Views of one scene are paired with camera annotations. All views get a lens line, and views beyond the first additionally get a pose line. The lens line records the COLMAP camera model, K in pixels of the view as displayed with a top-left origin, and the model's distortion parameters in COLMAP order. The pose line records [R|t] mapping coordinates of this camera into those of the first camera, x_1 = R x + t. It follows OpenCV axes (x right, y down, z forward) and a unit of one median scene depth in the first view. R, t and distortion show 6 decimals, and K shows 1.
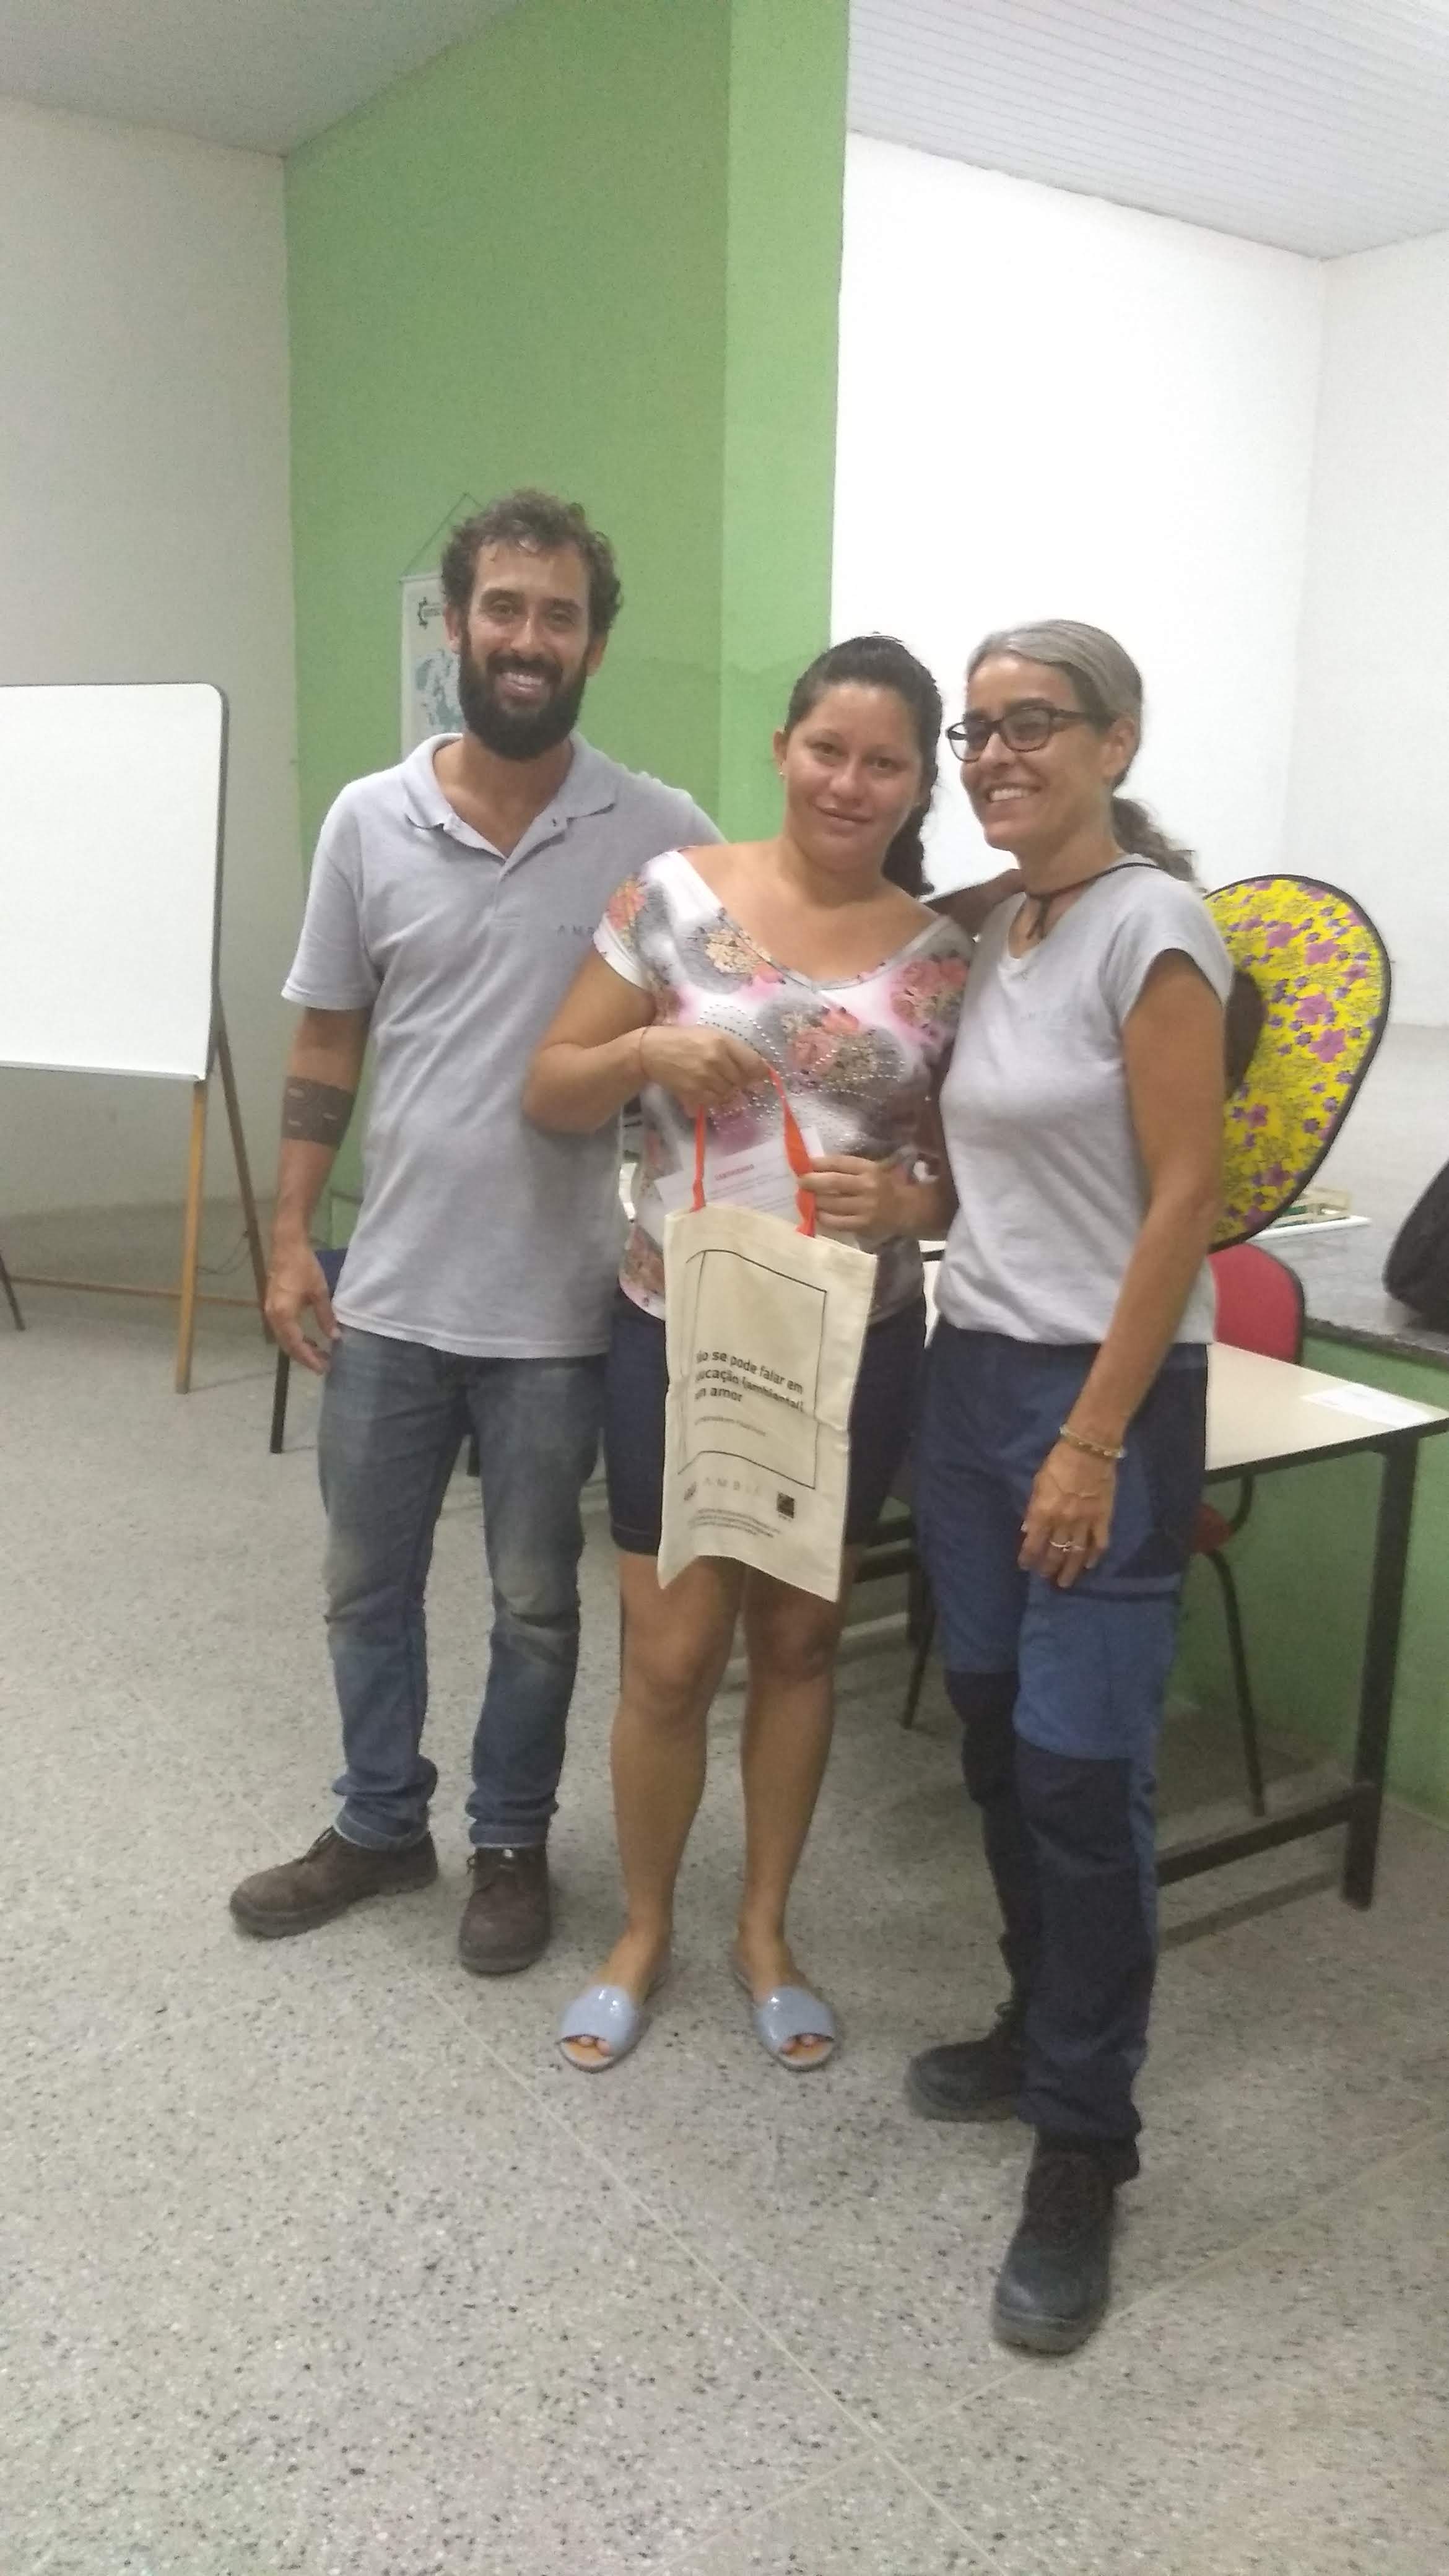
lens RADIAL K [[2053.3, 0, 713.7], [0, 2053.3, 1312.5], [0, 0, 1]] dist [-0.016502, -0.006542]
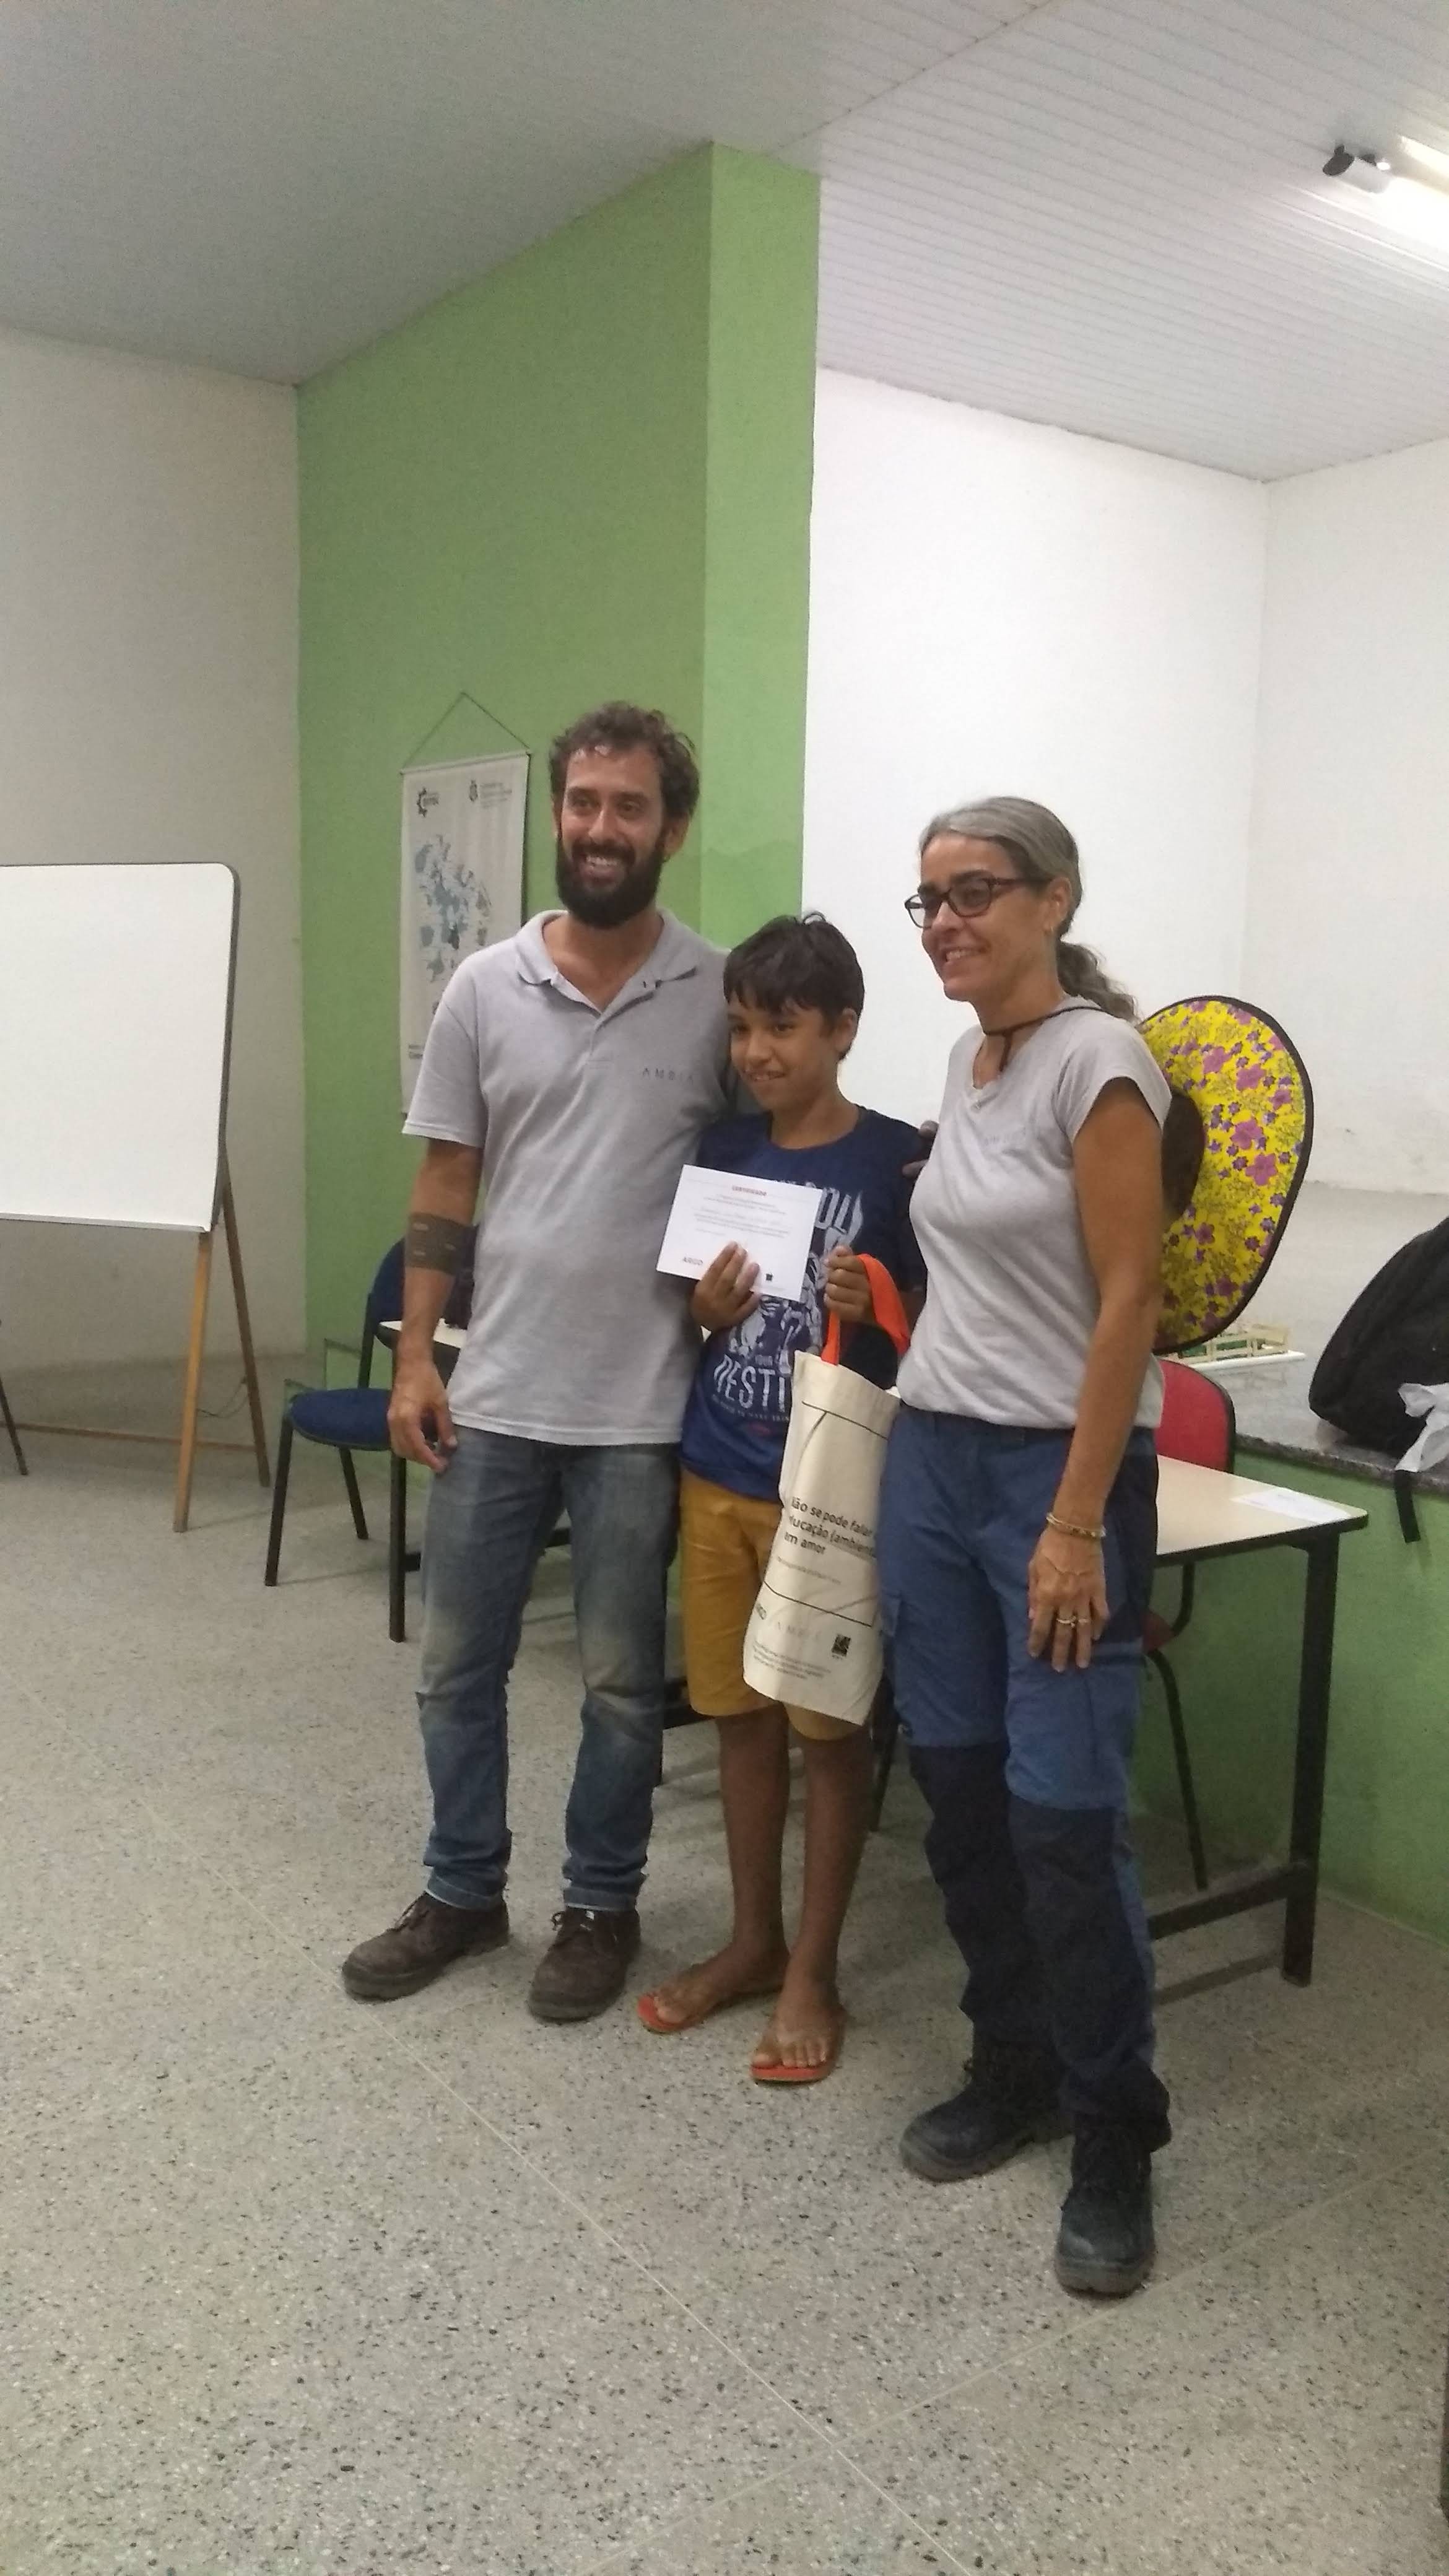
lens RADIAL K [[2053.3, 0, 717.0], [0, 2053.3, 1305.7], [0, 0, 1]] dist [-0.016502, -0.006542]
pose [[0.999971, 0.000259, 0.007638, 0.009879], [0.000436, 0.995863, -0.090864, 0.045219], [-0.007630, 0.090864, 0.995834, -0.105235]]
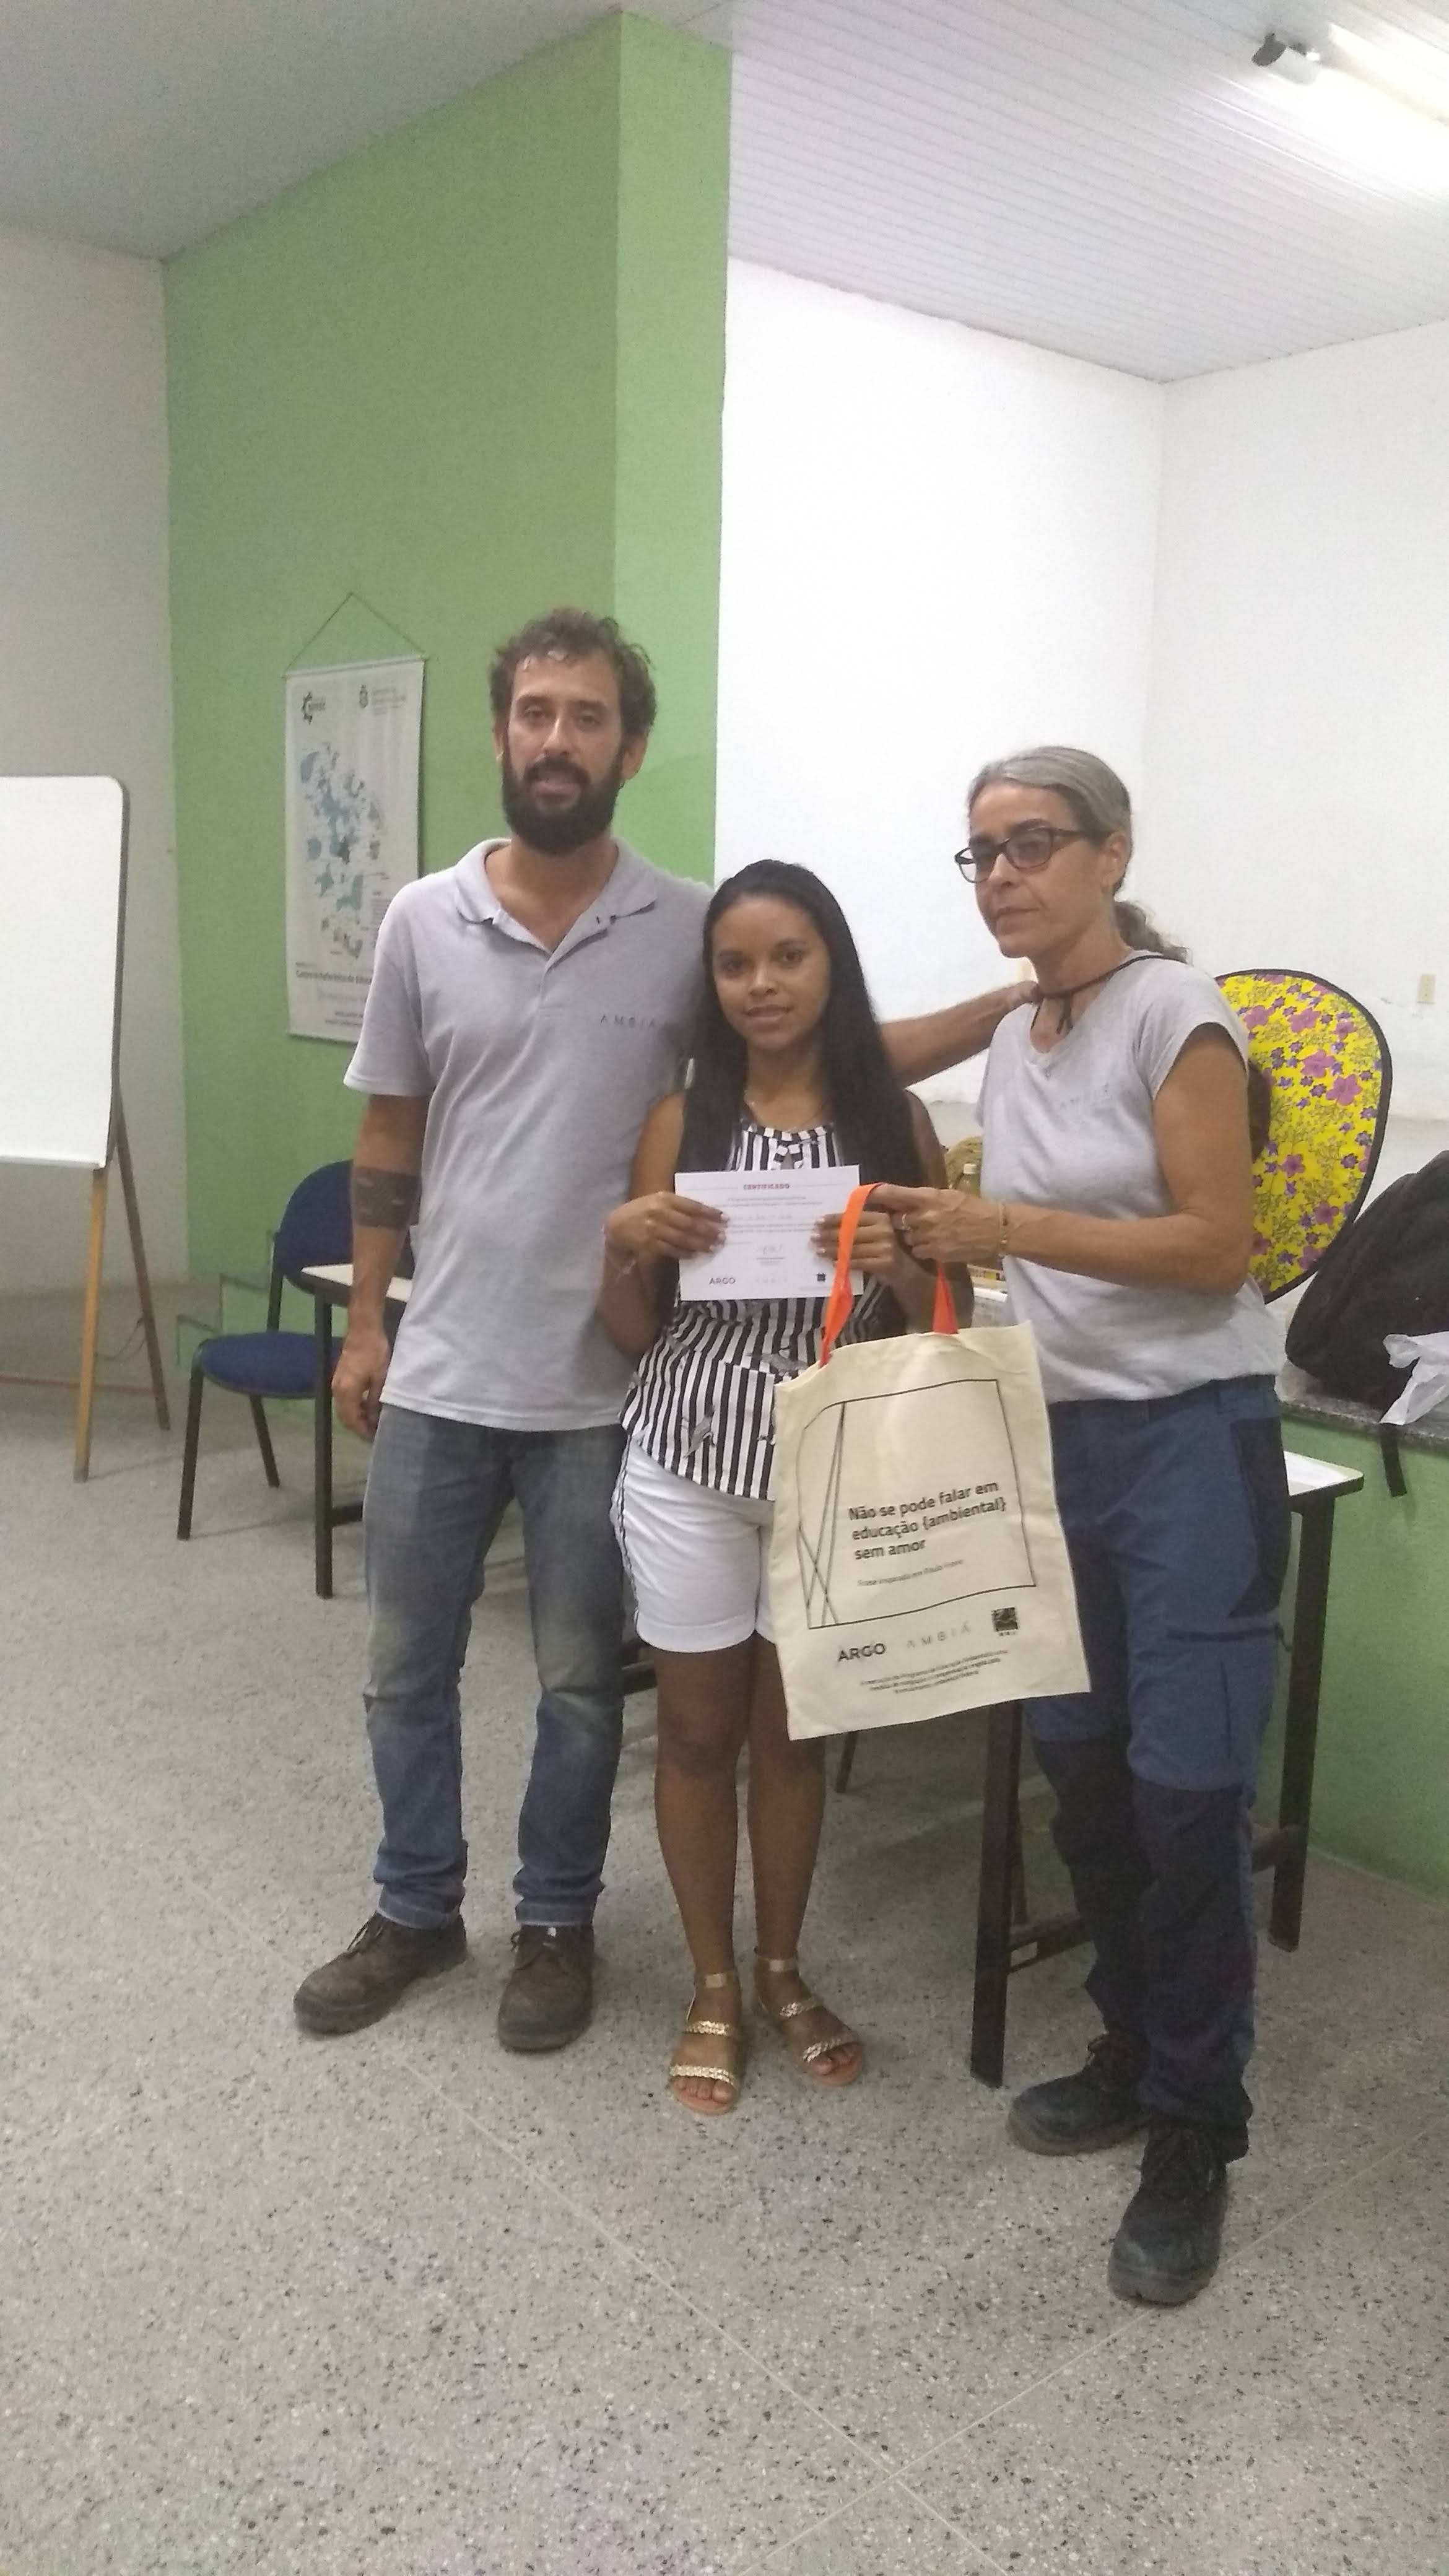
lens RADIAL K [[2053.3, 0, 719.8], [0, 2053.3, 1309.6], [0, 0, 1]] dist [-0.016502, -0.006542]
pose [[0.996658, -0.012076, 0.080792, -0.069112], [0.015411, 0.999049, -0.040784, 0.003181], [-0.080223, 0.041892, 0.995896, -0.042375]]
